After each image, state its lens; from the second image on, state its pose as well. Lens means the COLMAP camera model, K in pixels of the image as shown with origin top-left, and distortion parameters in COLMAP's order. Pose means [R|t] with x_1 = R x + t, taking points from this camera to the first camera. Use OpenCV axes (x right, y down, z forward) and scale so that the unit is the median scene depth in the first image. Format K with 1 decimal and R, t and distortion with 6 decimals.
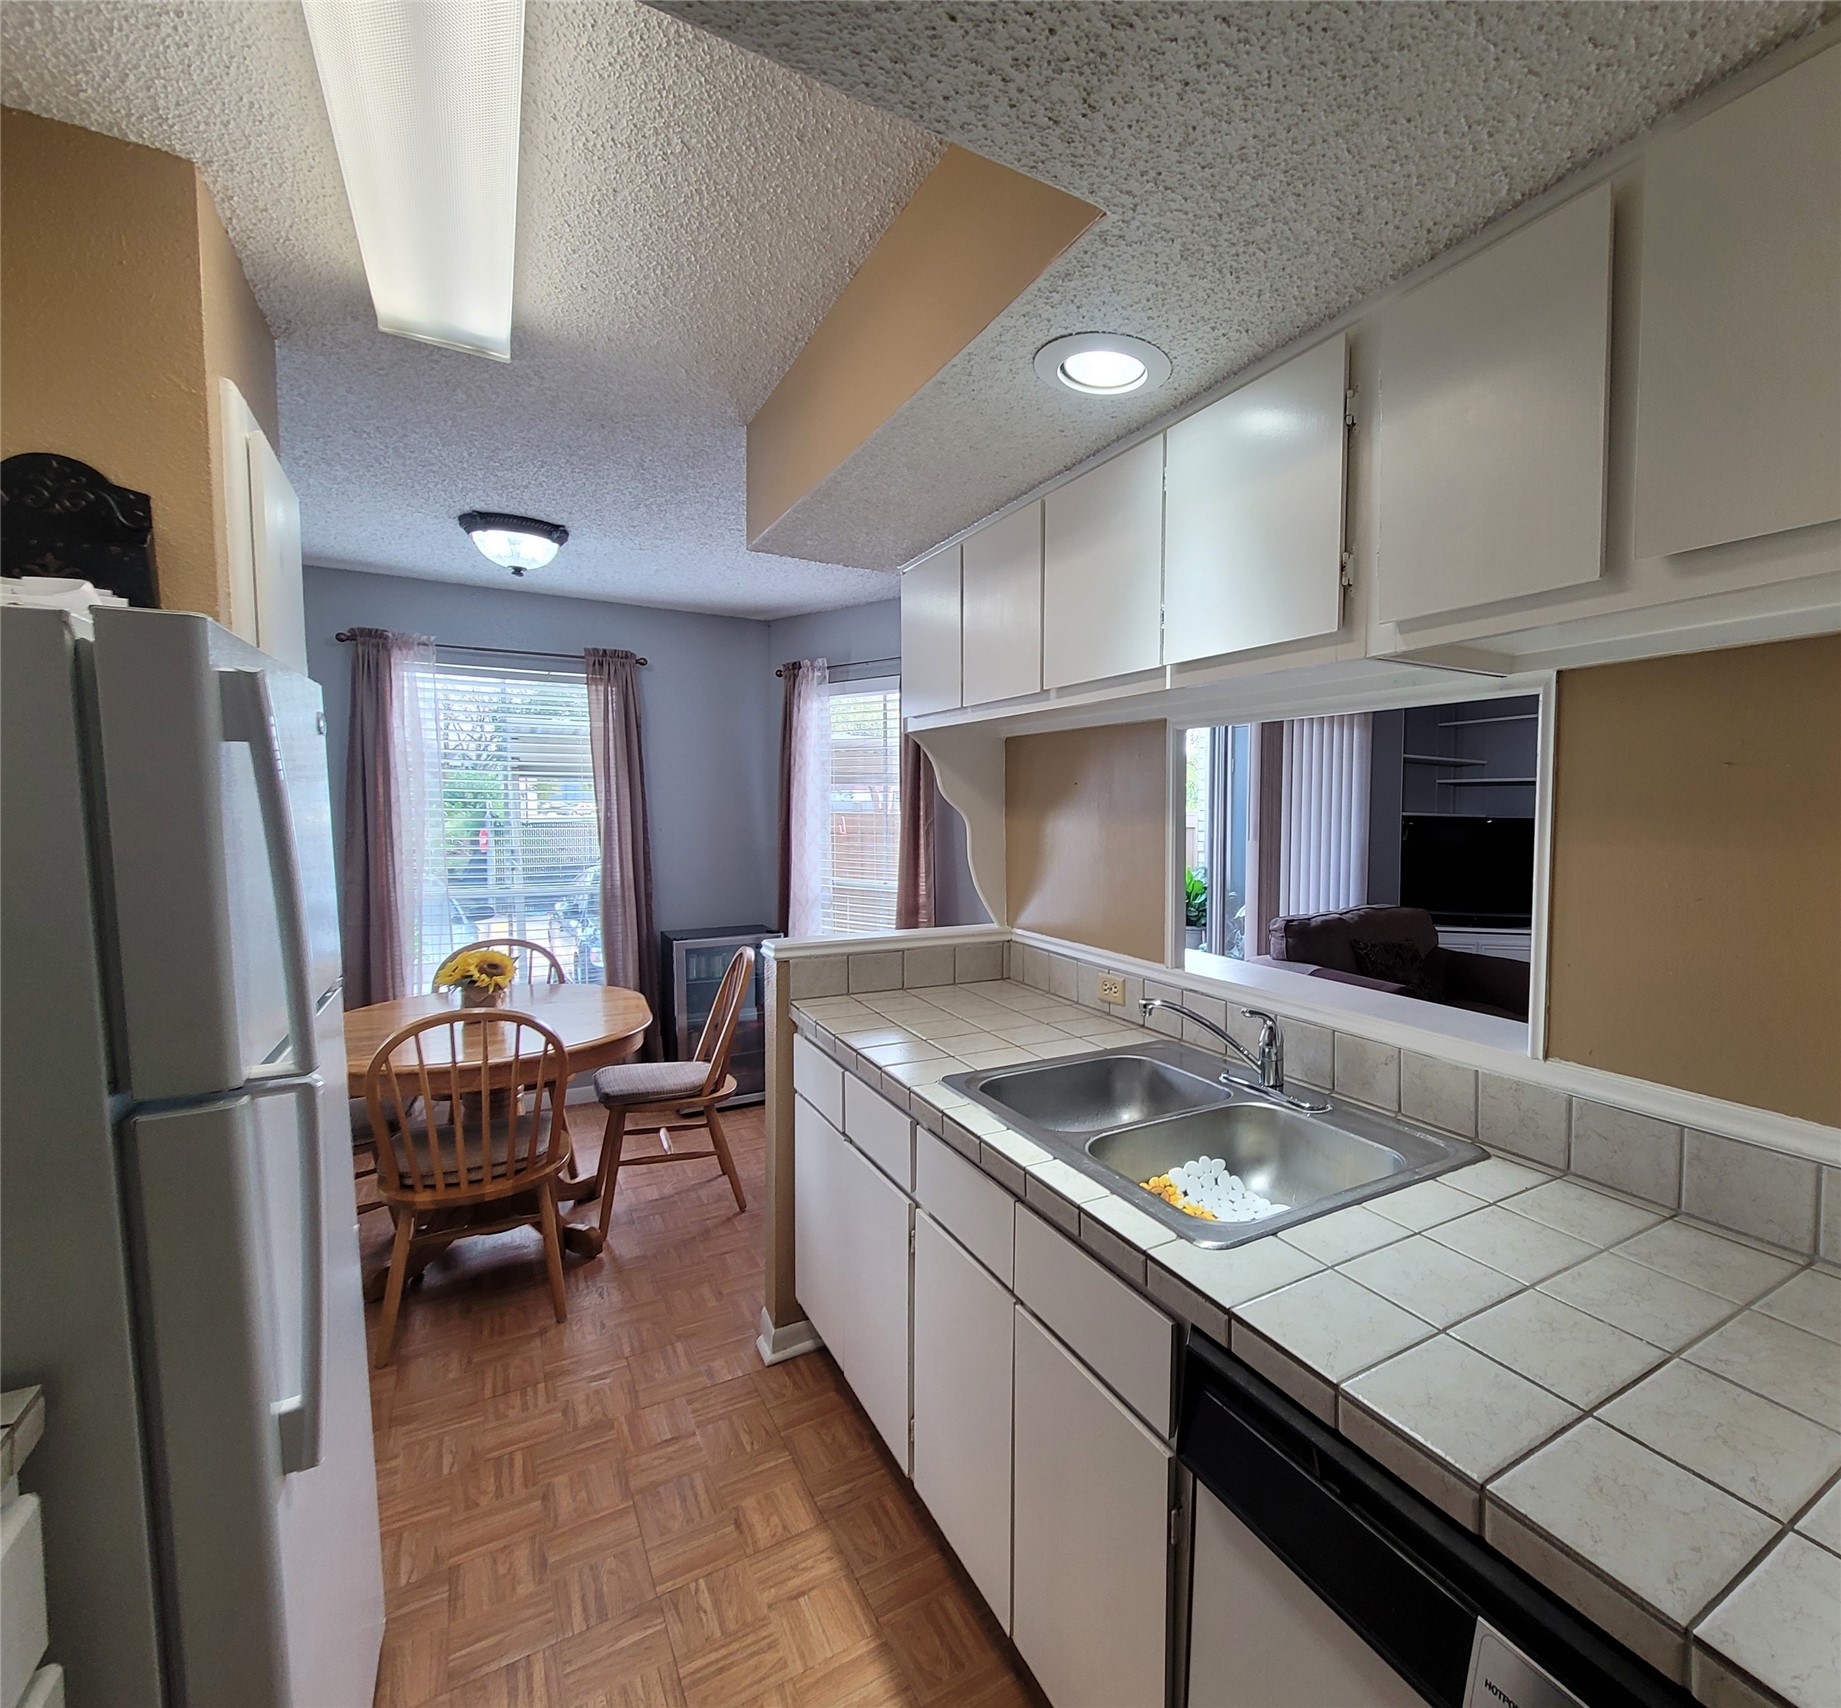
lens RADIAL K [[1047.1, 0, 920.5], [0, 1047.1, 854.0], [0, 0, 1]] dist [-0.002514, 0.002467]
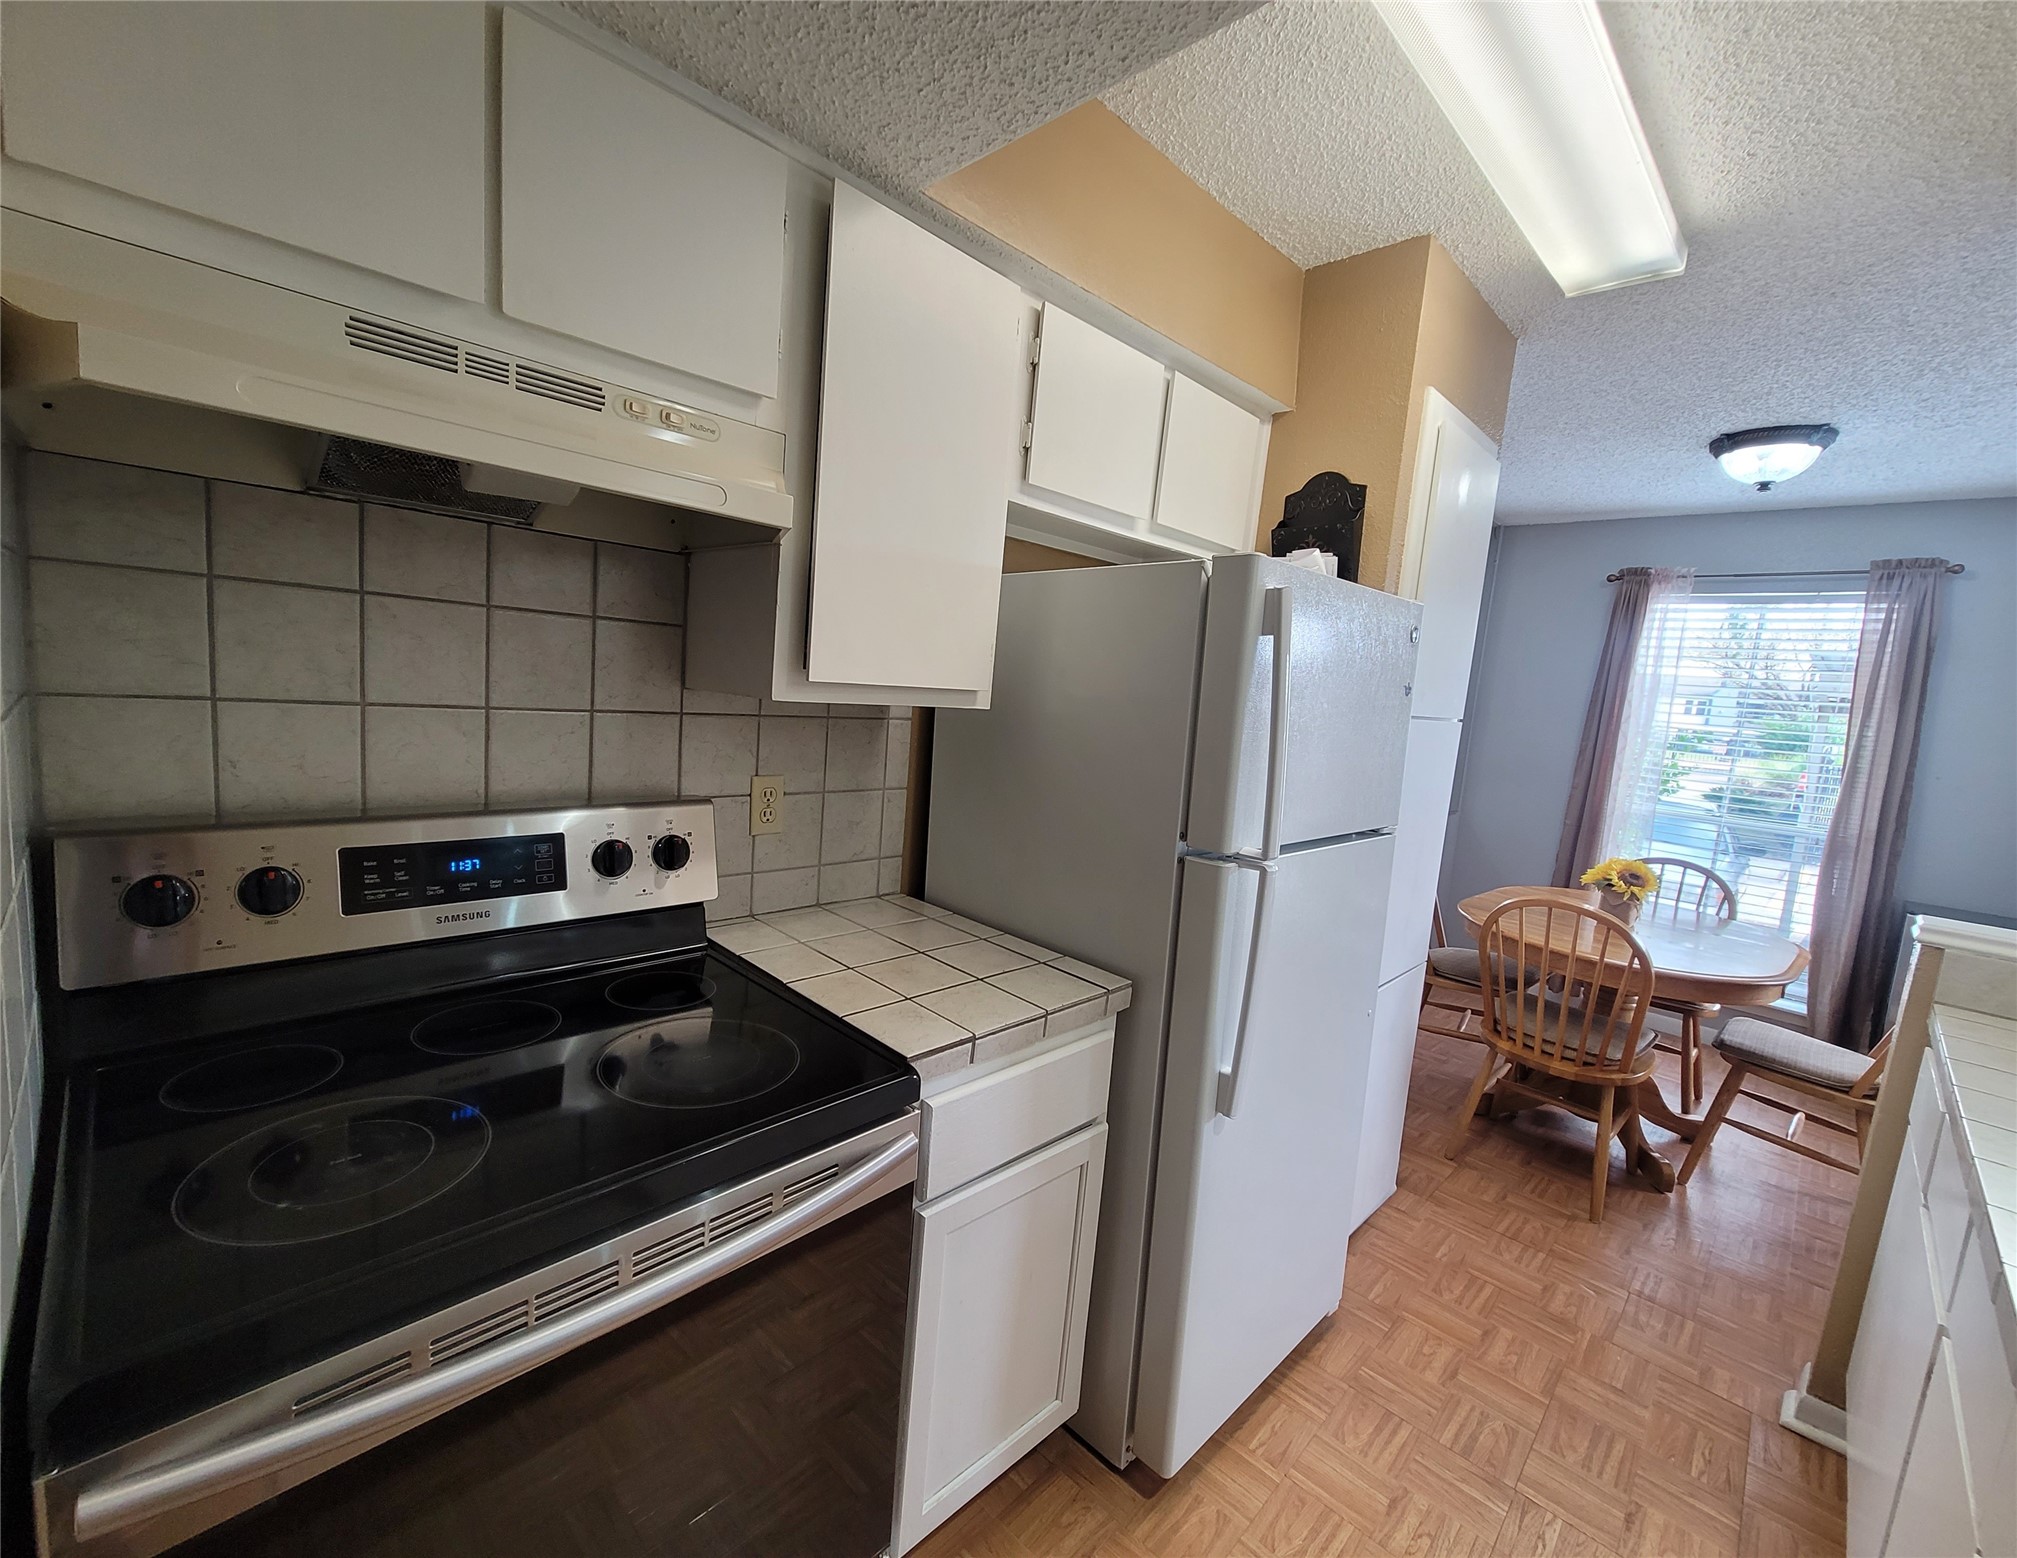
lens RADIAL K [[804.4, 0, 1008.5], [0, 804.4, 779.0], [0, 0, 1]] dist [-0.000870, -0.000896]
pose [[0.227081, 0.133169, -0.964728, 0.229969], [-0.140003, 0.984781, 0.102982, 0.017440], [0.963760, 0.111679, 0.242269, 0.205857]]
